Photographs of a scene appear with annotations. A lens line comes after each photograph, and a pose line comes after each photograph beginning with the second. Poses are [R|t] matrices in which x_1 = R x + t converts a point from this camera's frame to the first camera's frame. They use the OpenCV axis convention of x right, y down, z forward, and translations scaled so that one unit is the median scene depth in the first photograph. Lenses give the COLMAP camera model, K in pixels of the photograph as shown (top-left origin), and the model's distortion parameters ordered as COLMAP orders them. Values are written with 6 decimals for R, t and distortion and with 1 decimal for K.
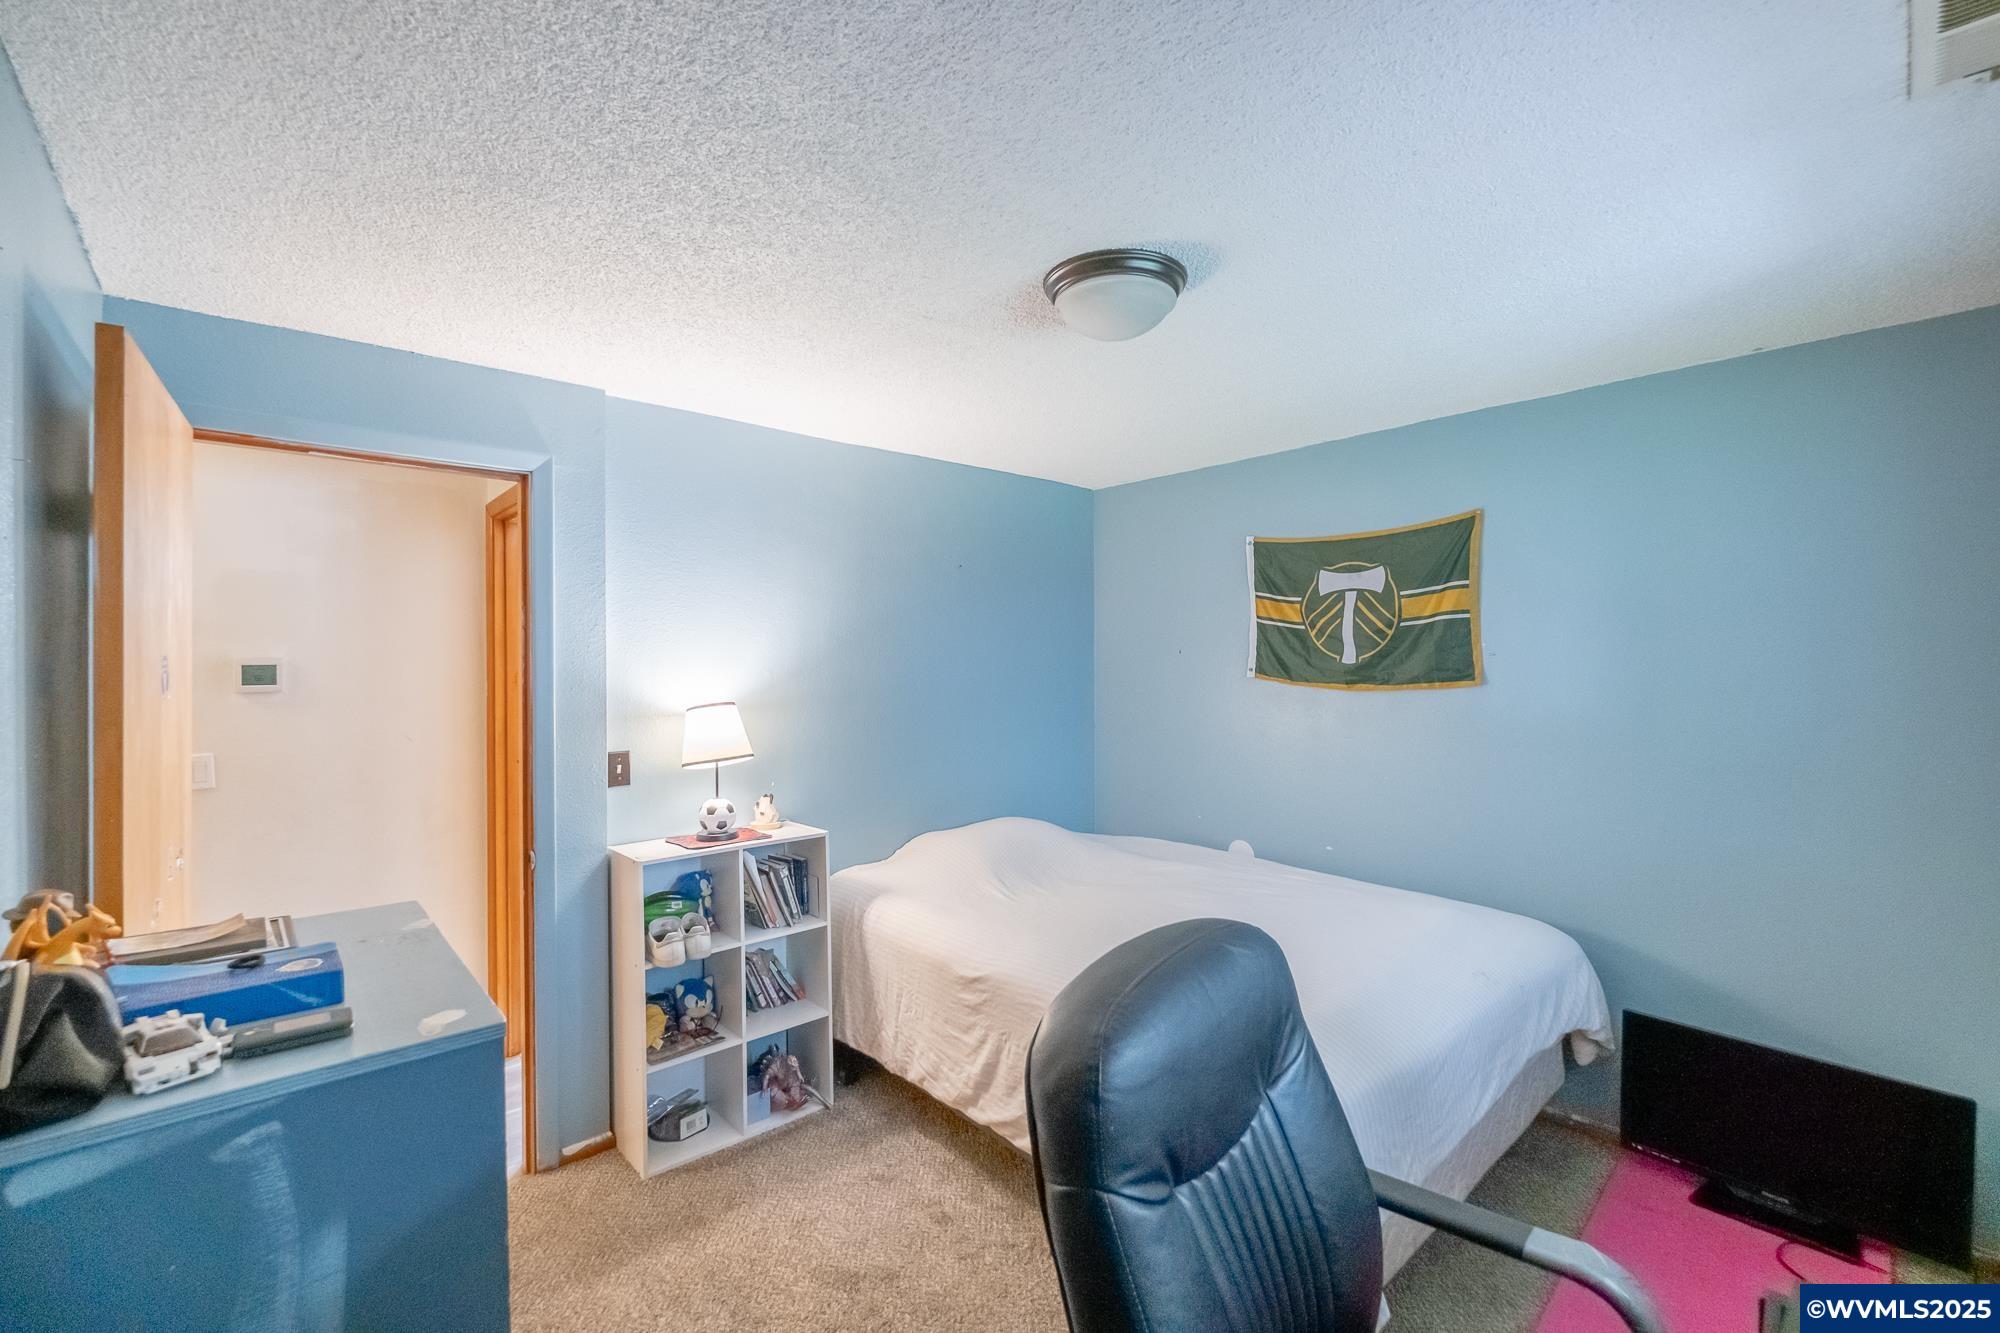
lens RADIAL K [[874.5, 0, 1017.5], [0, 874.5, 662.8], [0, 0, 1]] dist [0.003602, -0.007538]
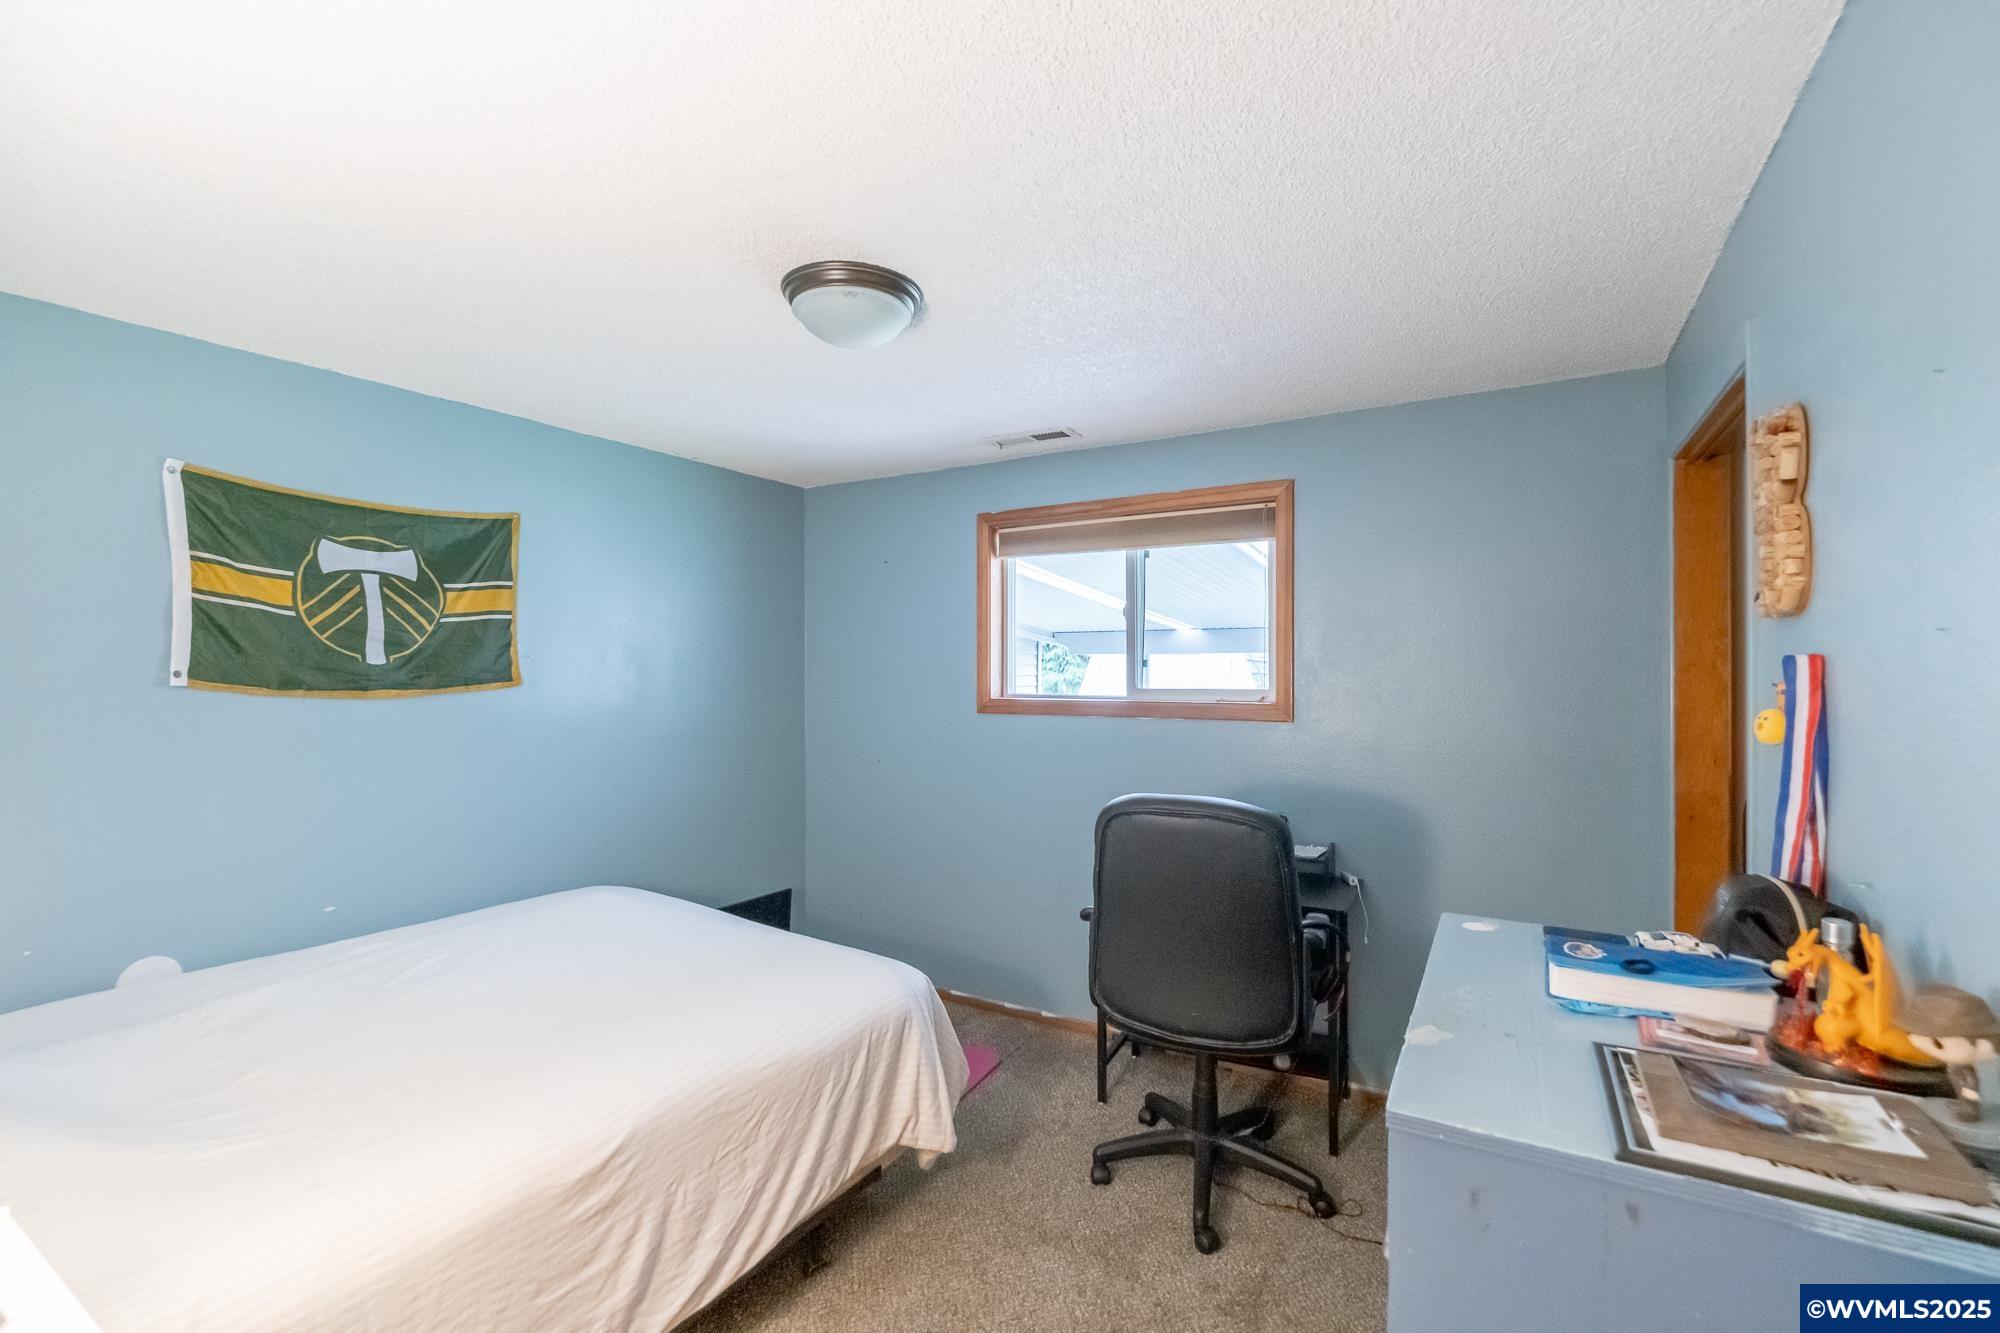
lens RADIAL K [[874.5, 0, 1017.5], [0, 874.5, 662.8], [0, 0, 1]] dist [0.003602, -0.007538]
pose [[-0.322836, 0.005285, 0.946440, -0.571502], [-0.000045, 0.999984, -0.005599, 0.004008], [-0.946455, -0.001850, -0.322831, 0.707162]]
